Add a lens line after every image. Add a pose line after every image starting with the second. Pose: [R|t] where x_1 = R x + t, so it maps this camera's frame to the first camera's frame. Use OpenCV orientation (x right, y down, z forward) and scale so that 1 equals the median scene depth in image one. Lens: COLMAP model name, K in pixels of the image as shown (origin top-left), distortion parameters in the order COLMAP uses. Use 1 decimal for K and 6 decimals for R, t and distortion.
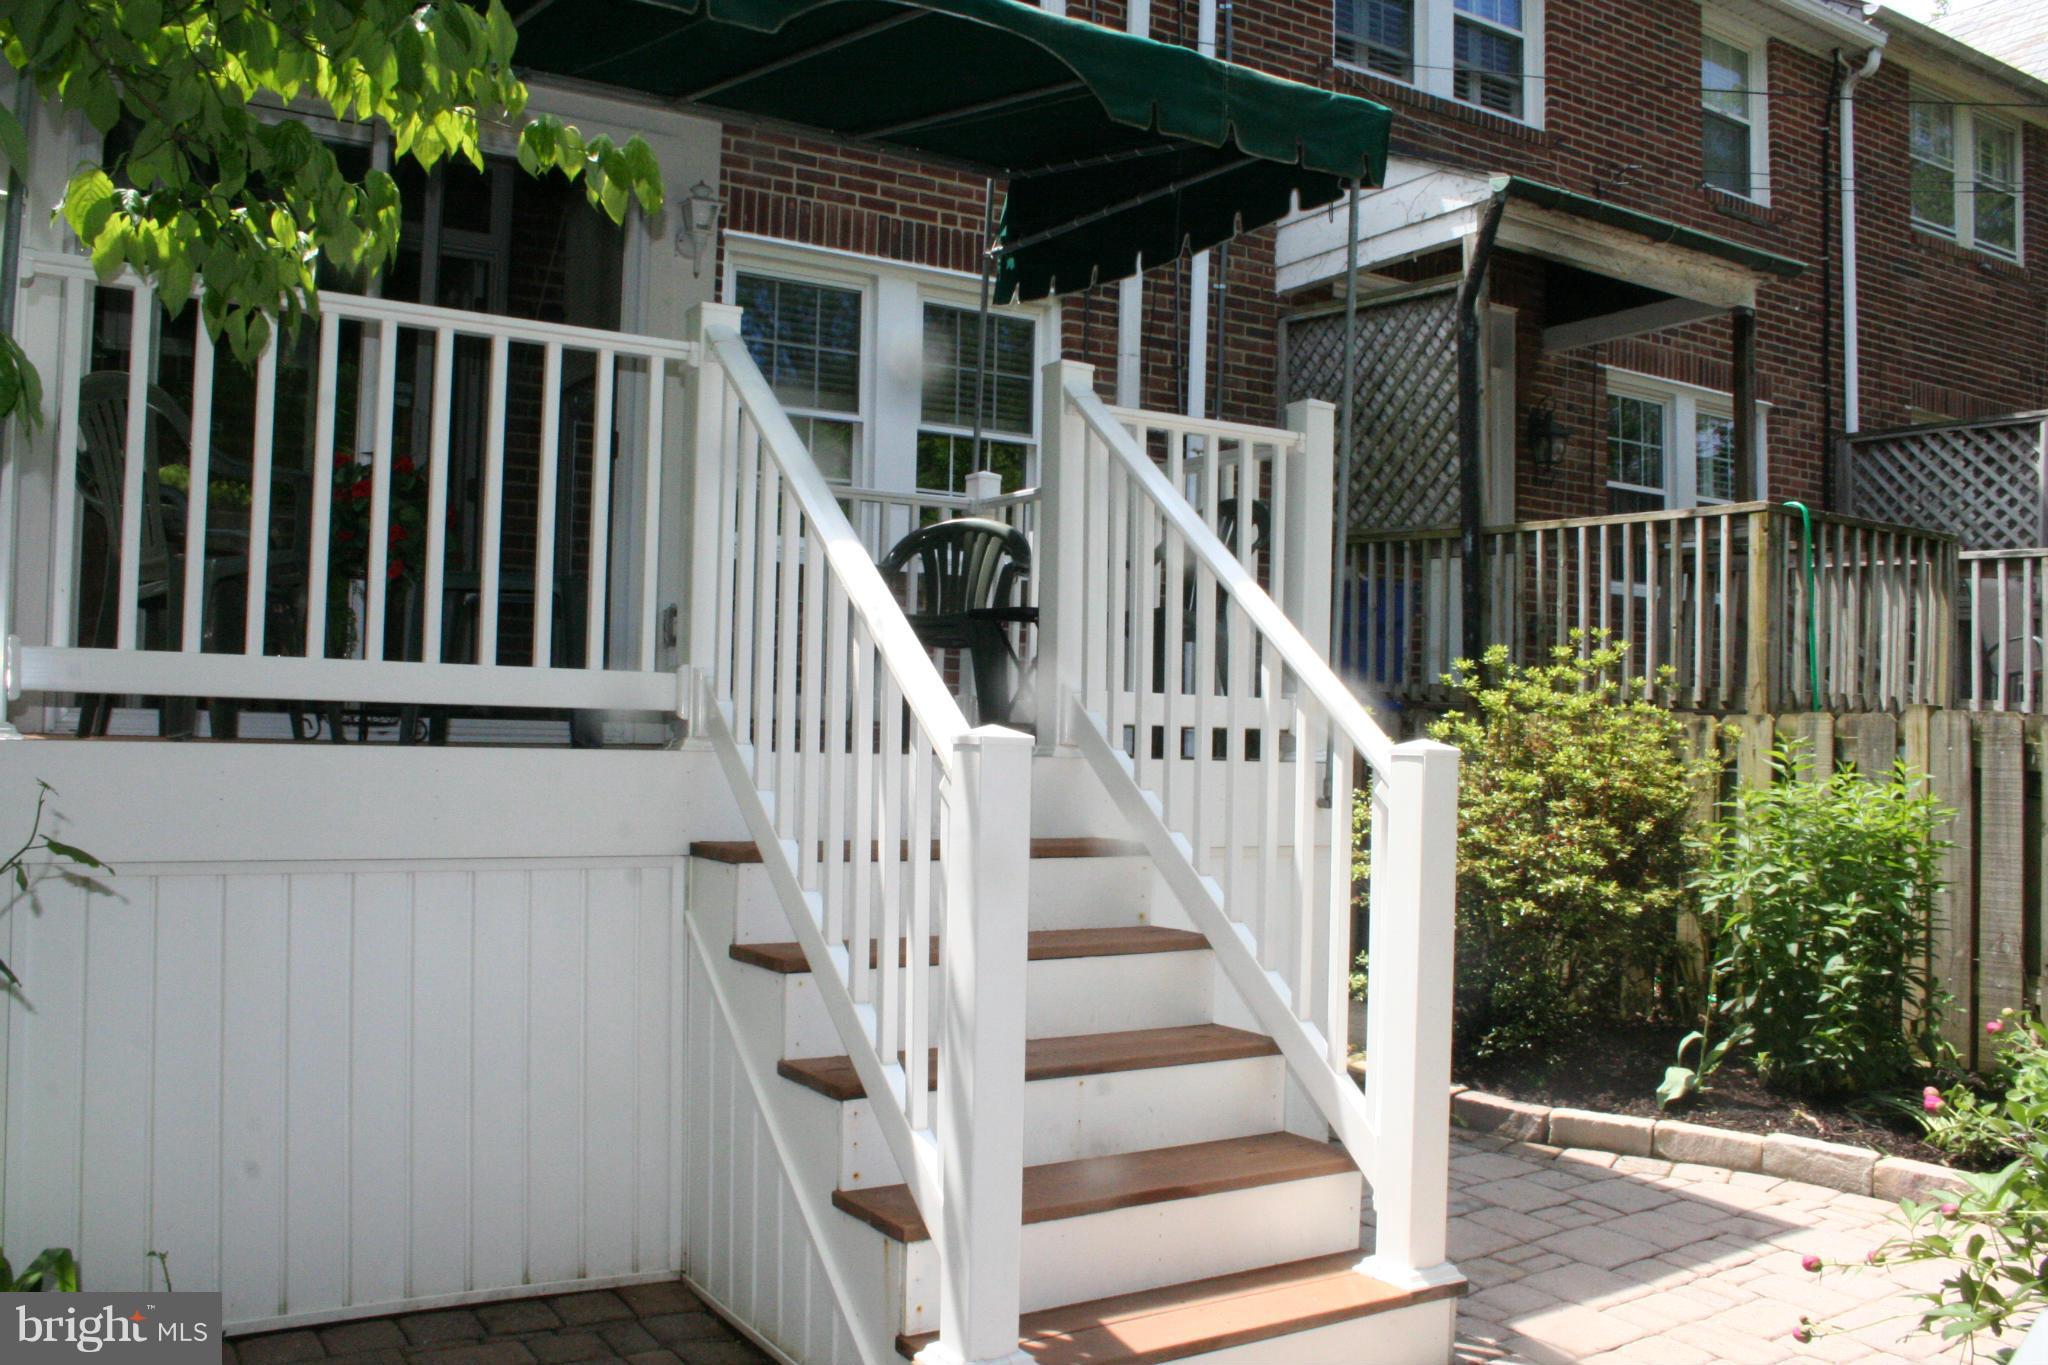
lens RADIAL K [[1696.3, 0, 1024.0], [0, 1696.3, 682.5], [0, 0, 1]] dist [-0.169886, 0.140899]
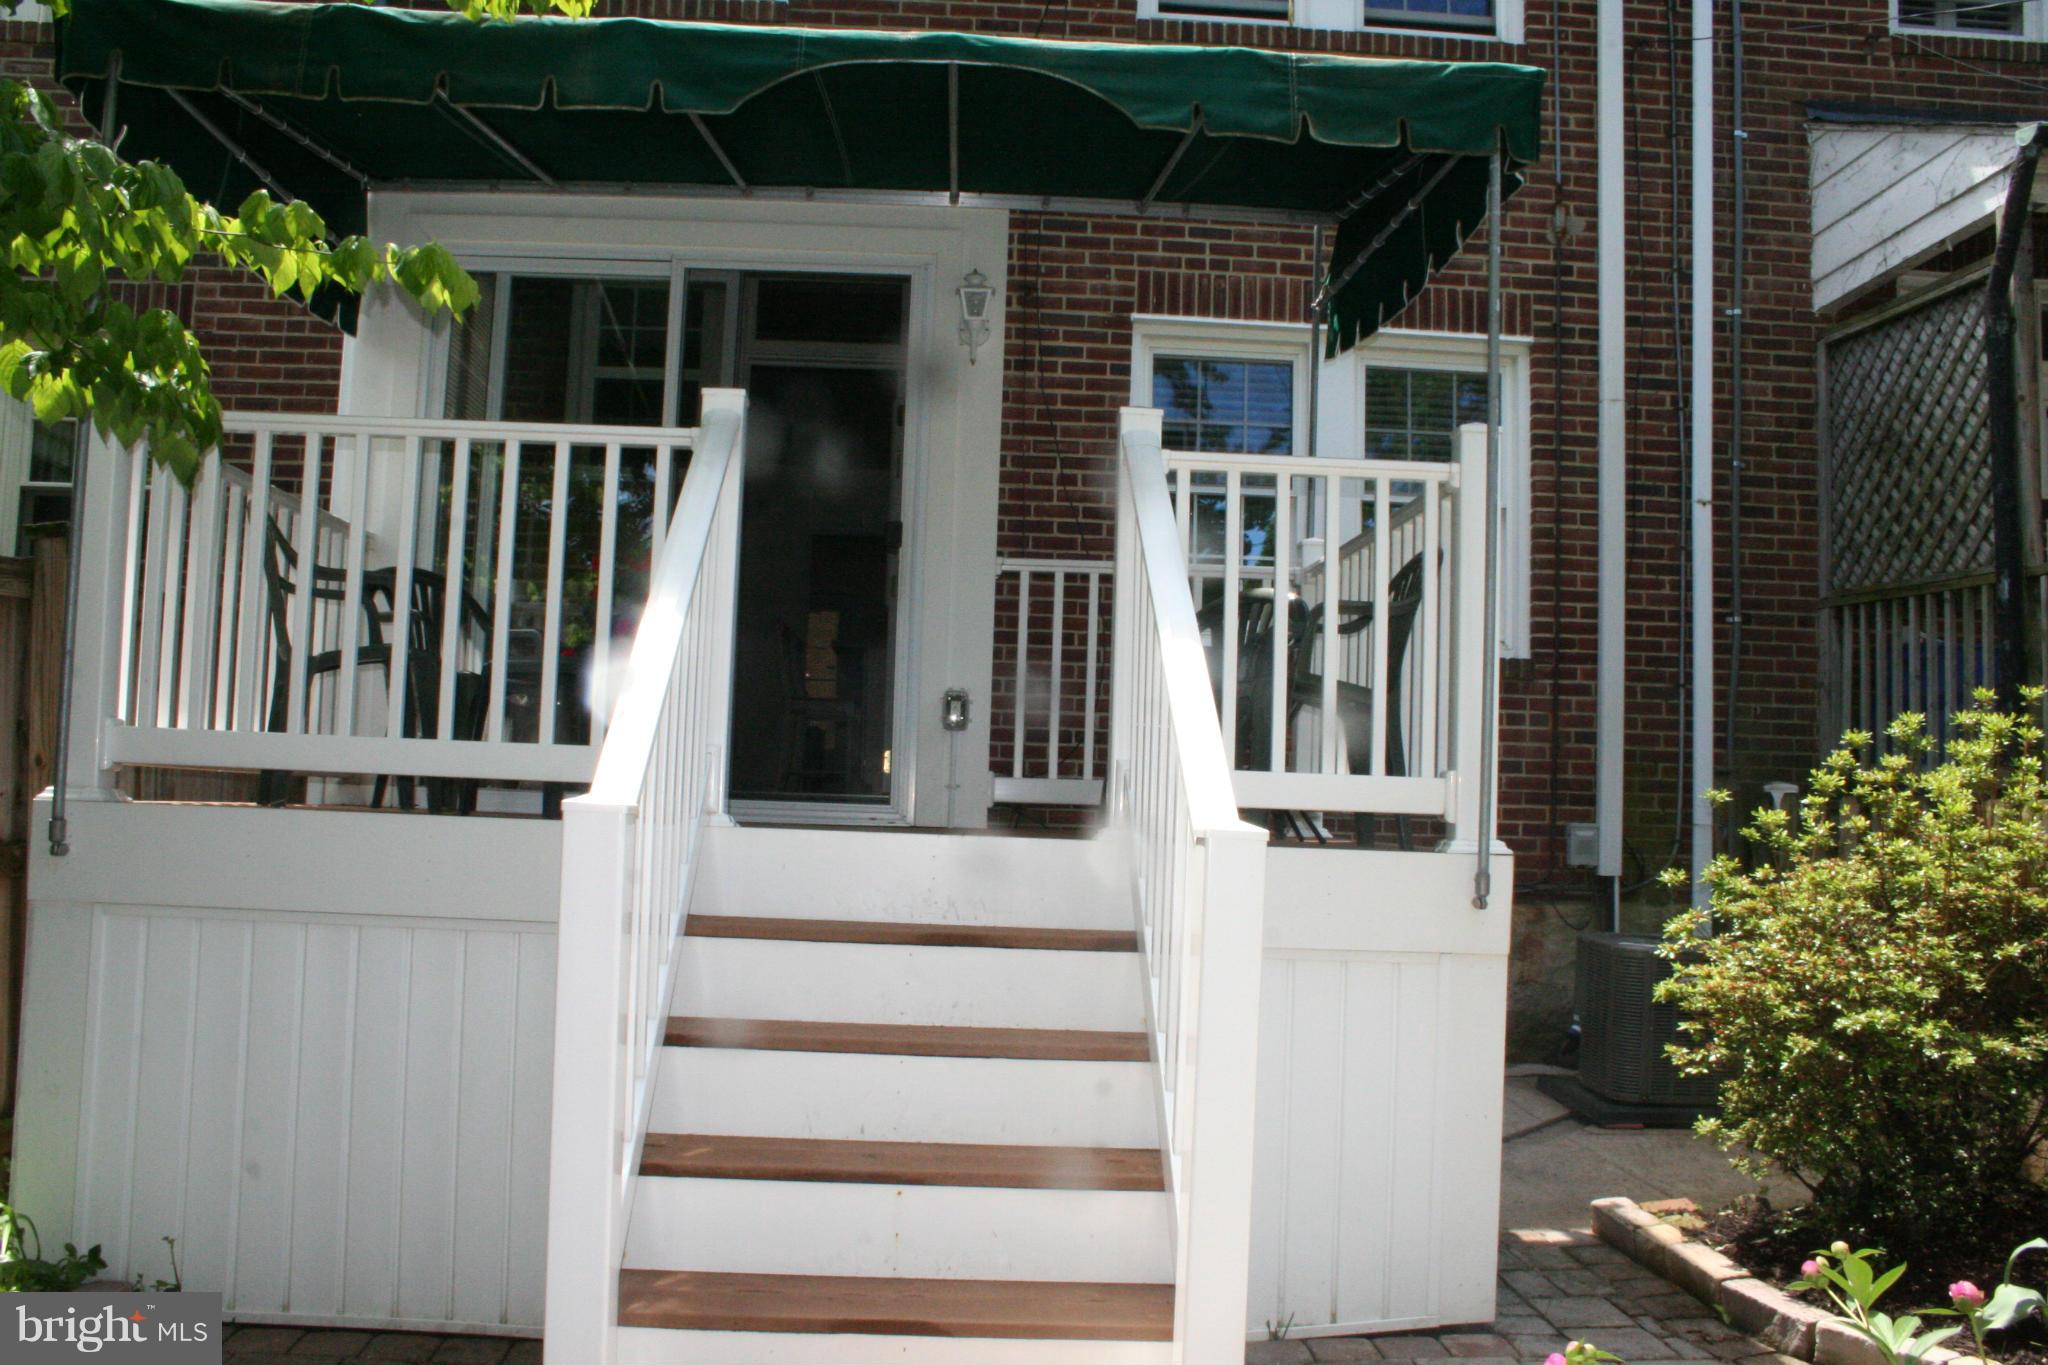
lens RADIAL K [[1696.3, 0, 1024.0], [0, 1696.3, 682.5], [0, 0, 1]] dist [-0.169886, 0.140899]
pose [[0.872673, -0.029780, -0.487396, 0.226145], [0.000700, 0.998214, -0.059737, 0.007151], [0.488305, 0.051790, 0.871135, 0.096828]]
